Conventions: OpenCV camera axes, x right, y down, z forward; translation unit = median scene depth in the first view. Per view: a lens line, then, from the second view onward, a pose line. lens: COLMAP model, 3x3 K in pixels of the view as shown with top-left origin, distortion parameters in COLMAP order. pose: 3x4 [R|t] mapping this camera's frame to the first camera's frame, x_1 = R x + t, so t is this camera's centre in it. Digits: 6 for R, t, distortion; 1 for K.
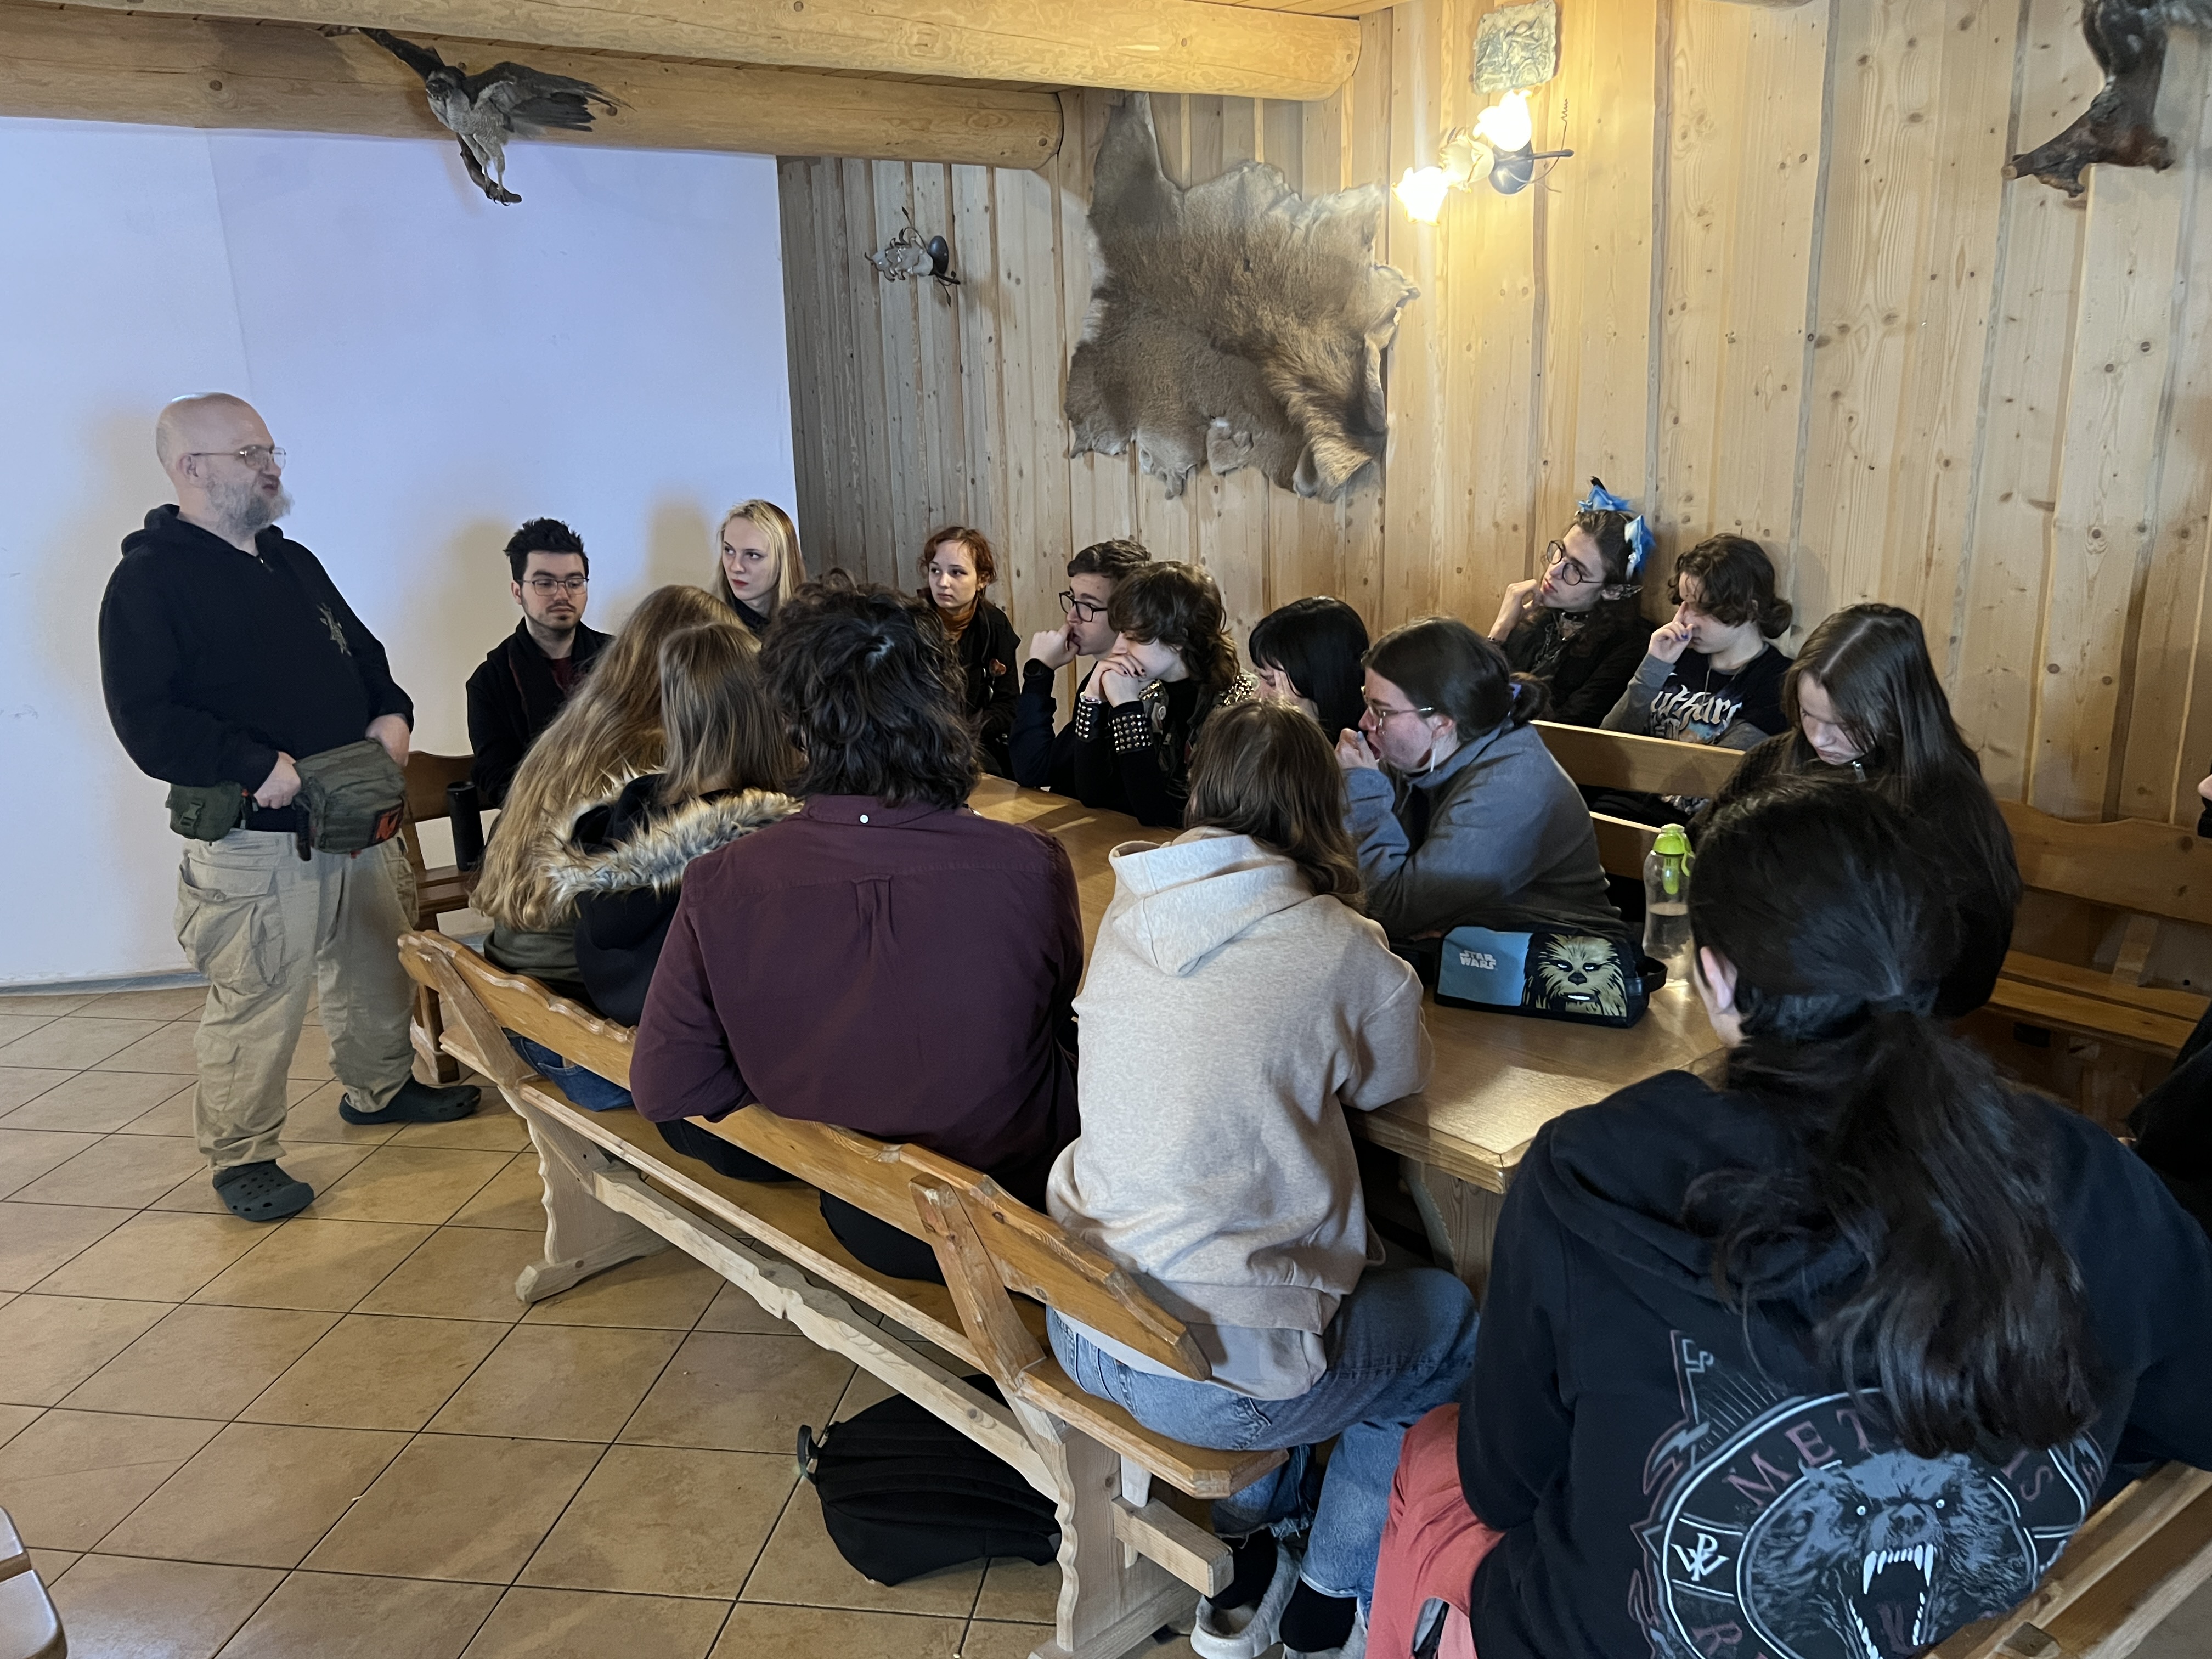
lens RADIAL K [[1719.5, 0, 1113.2], [0, 1719.5, 842.5], [0, 0, 1]] dist [0.034616, -0.033298]
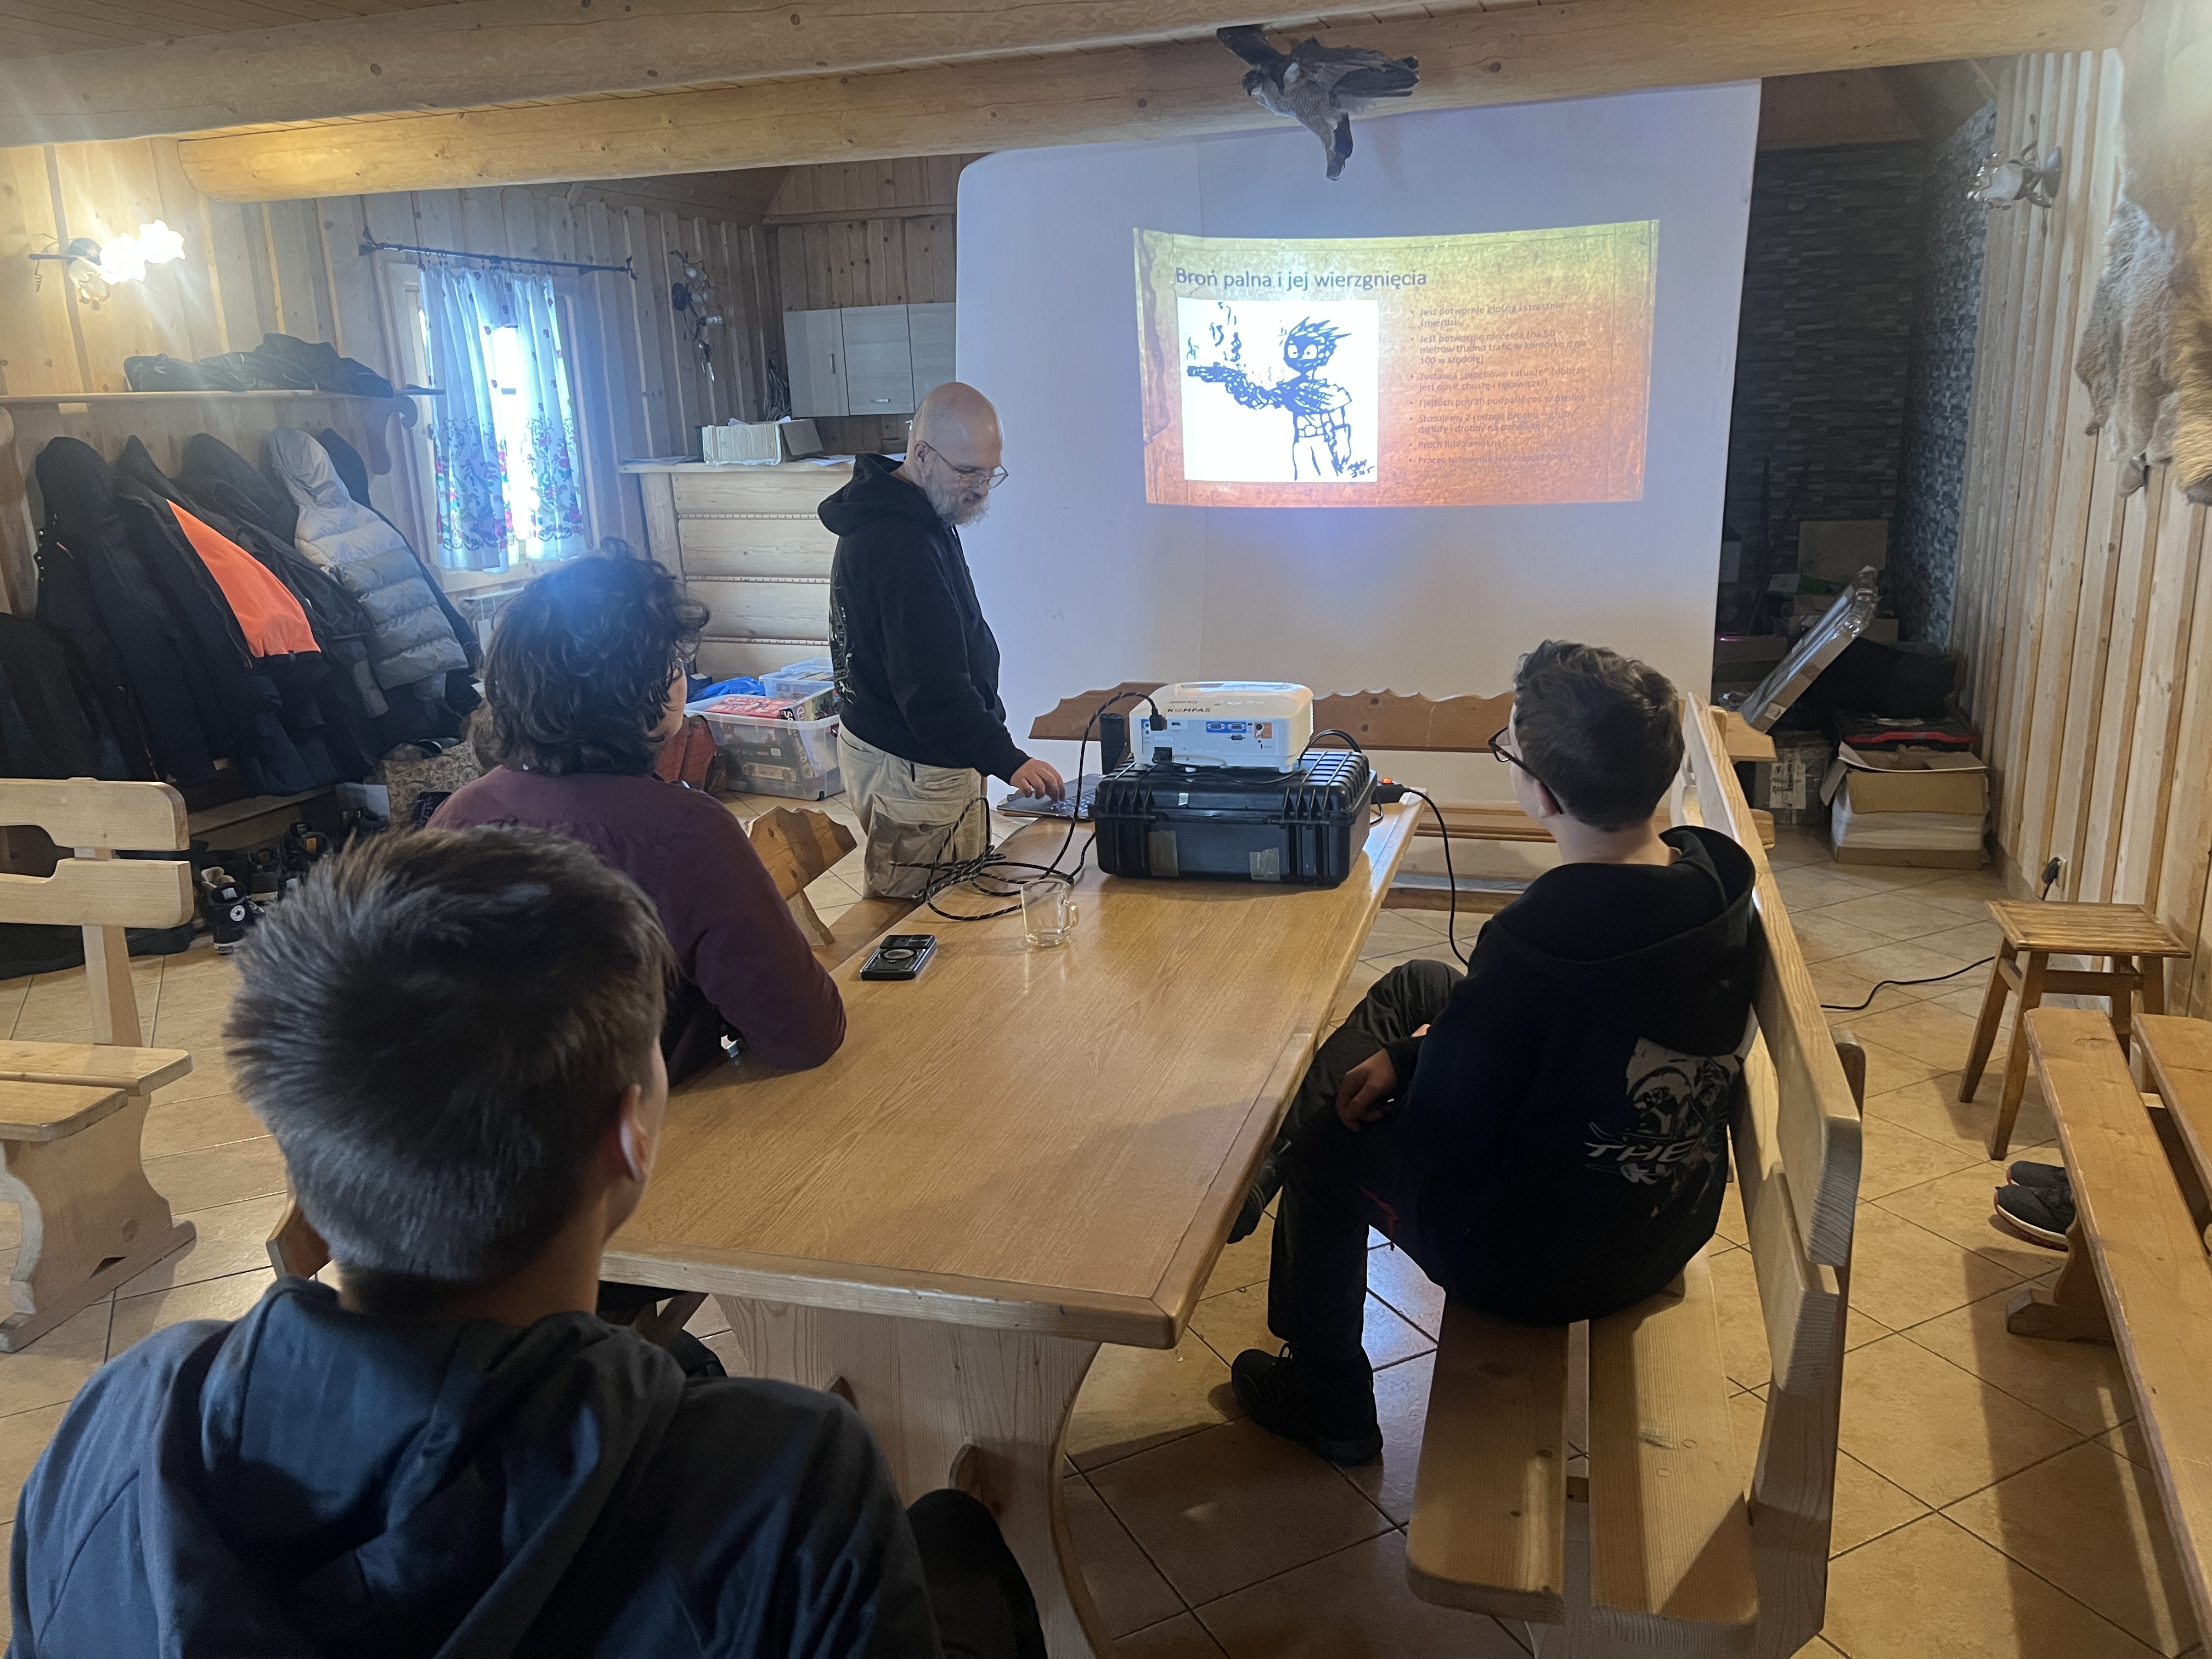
lens RADIAL K [[1683.8, 0, 1098.5], [0, 1683.8, 816.9], [0, 0, 1]] dist [0.039740, -0.029486]
pose [[0.558064, 0.211761, -0.802323, 0.455715], [-0.198670, 0.972866, 0.118586, -0.083433], [0.805664, 0.093219, 0.584992, 0.310107]]
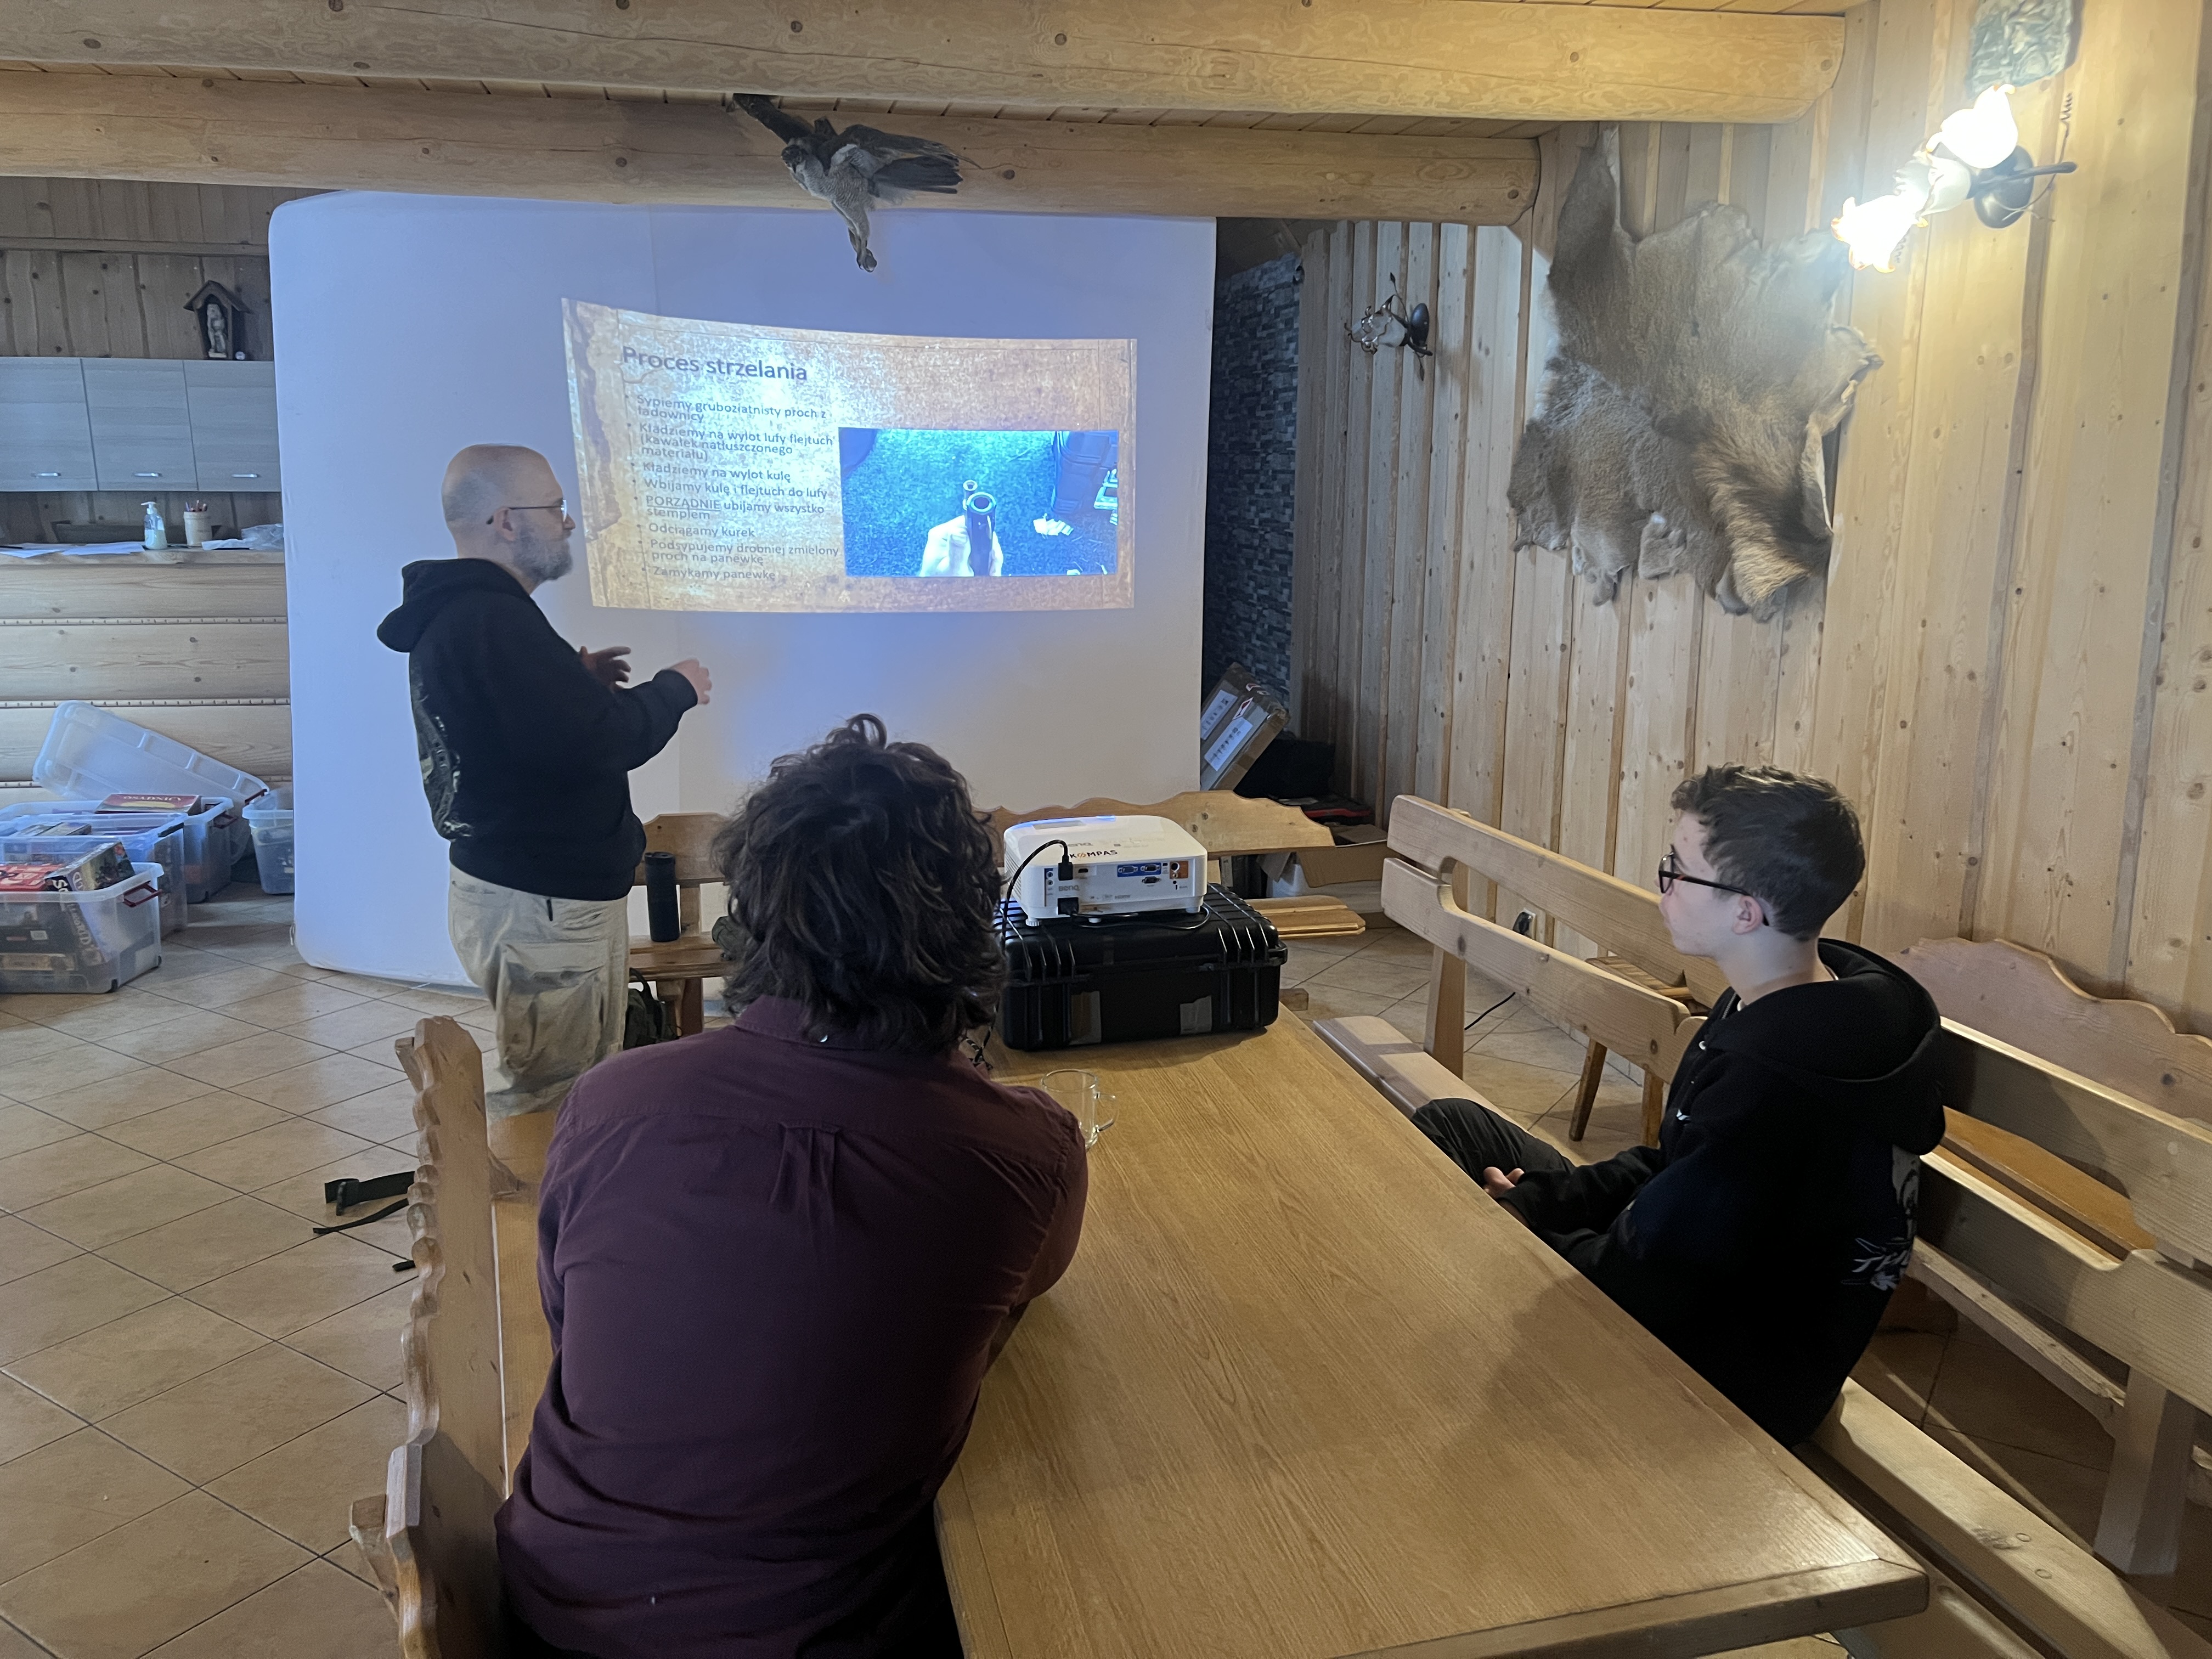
lens RADIAL K [[1675.8, 0, 1106.0], [0, 1675.8, 829.5], [0, 0, 1]] dist [0.053598, -0.058077]
pose [[0.907133, 0.117215, -0.404191, 0.190151], [-0.134948, 0.990731, -0.015554, -0.054290], [0.398621, 0.068654, 0.914542, 0.189634]]
